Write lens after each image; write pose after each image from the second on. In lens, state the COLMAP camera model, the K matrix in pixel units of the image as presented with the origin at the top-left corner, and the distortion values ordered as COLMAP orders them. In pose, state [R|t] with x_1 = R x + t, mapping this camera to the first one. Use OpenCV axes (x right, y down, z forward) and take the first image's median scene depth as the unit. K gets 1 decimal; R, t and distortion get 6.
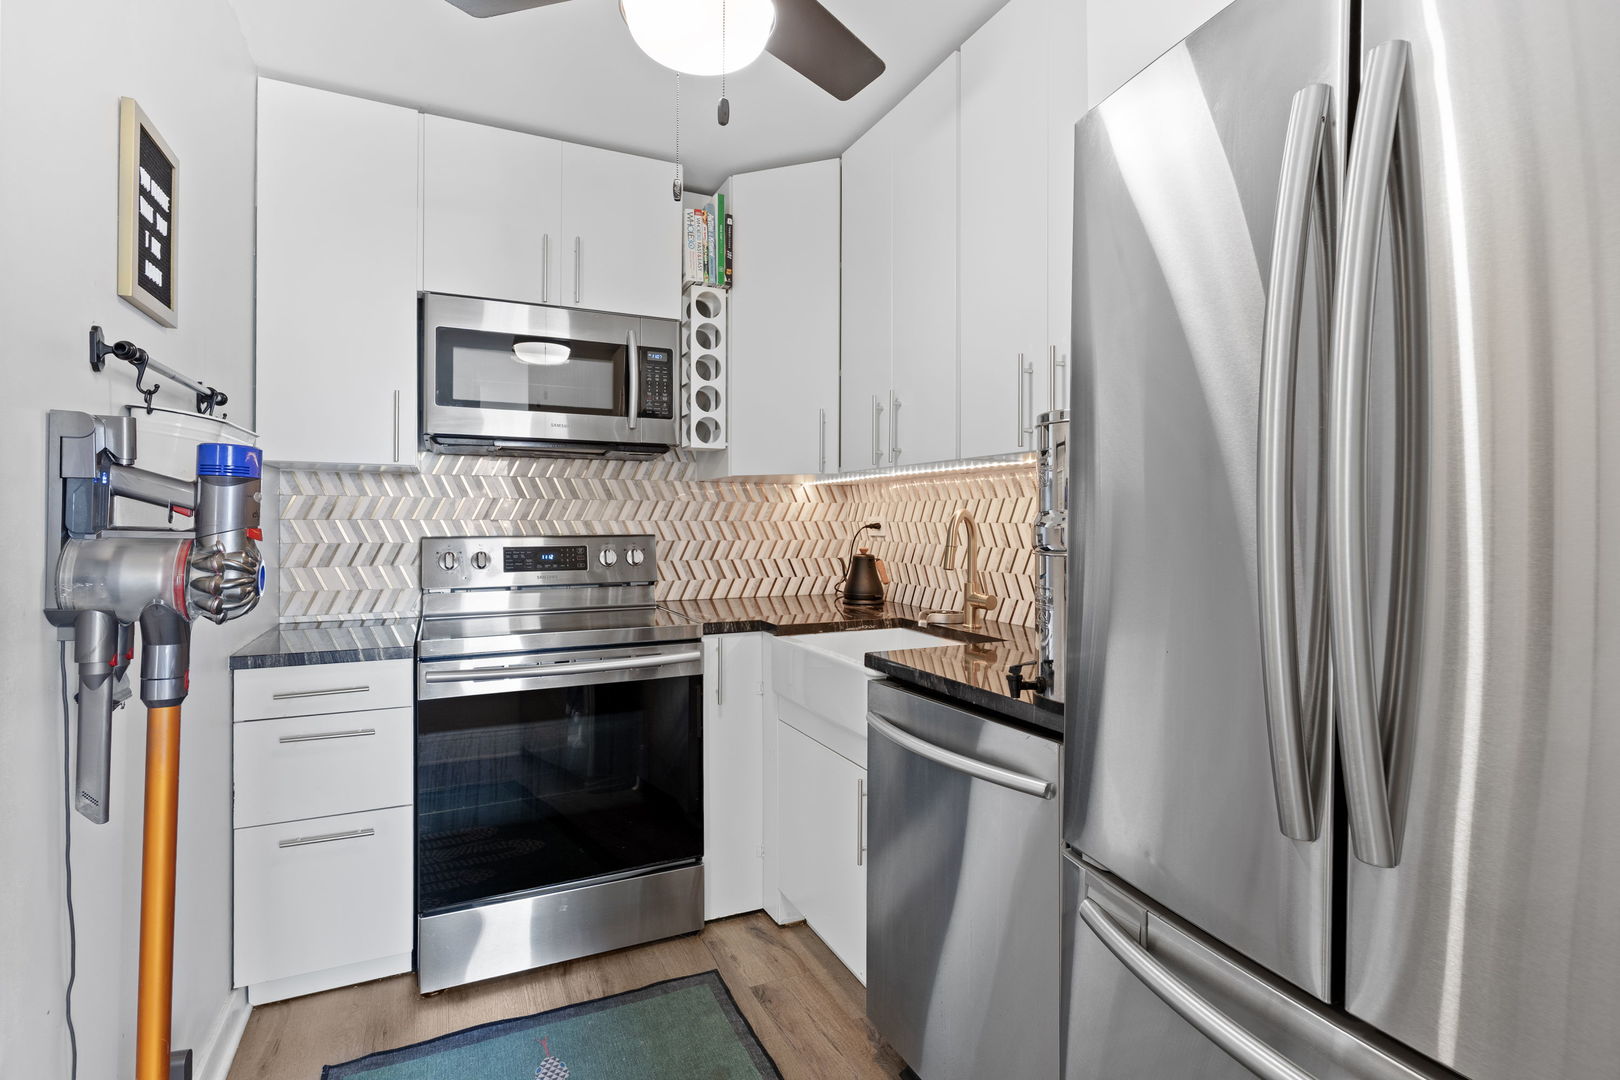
lens RADIAL K [[776.5, 0, 810.0], [0, 776.5, 540.0], [0, 0, 1]] dist [0.000645, 0.000811]
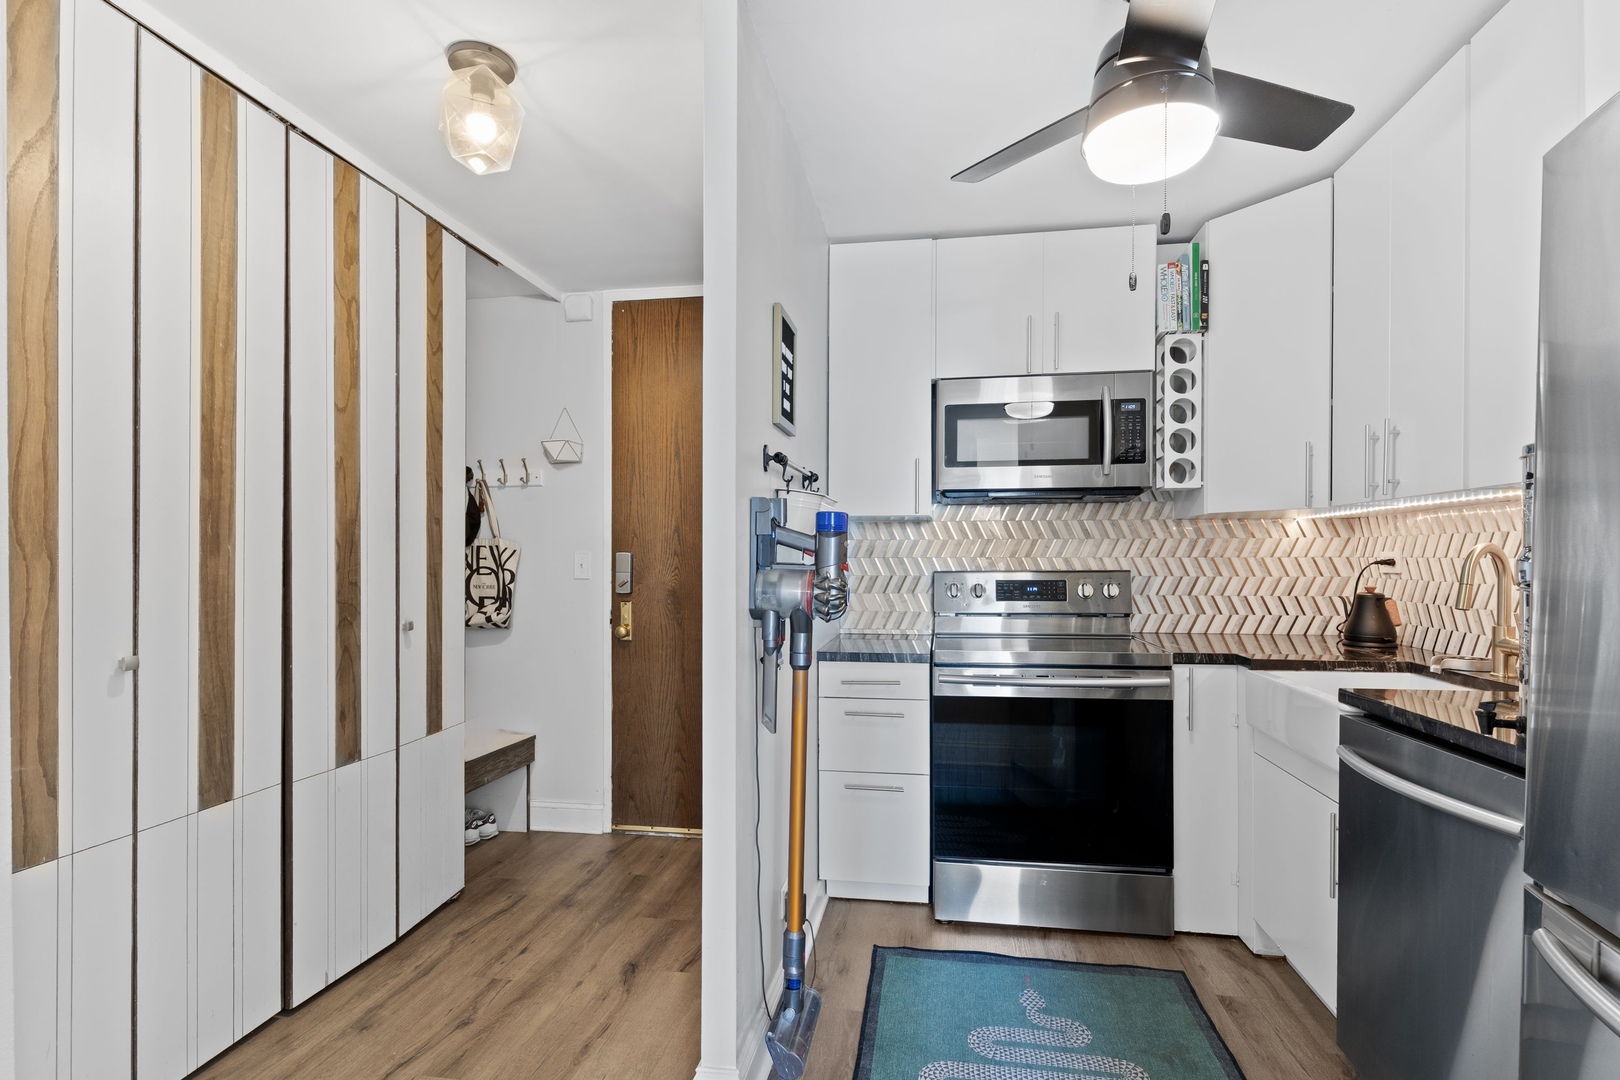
lens RADIAL K [[781.7, 0, 810.0], [0, 781.7, 540.0], [0, 0, 1]] dist [0.001541, -0.000074]
pose [[0.818518, -0.017882, -0.574203, 0.073430], [-0.009535, 0.998955, -0.044703, 0.004503], [0.574402, 0.042065, 0.817492, -0.175492]]
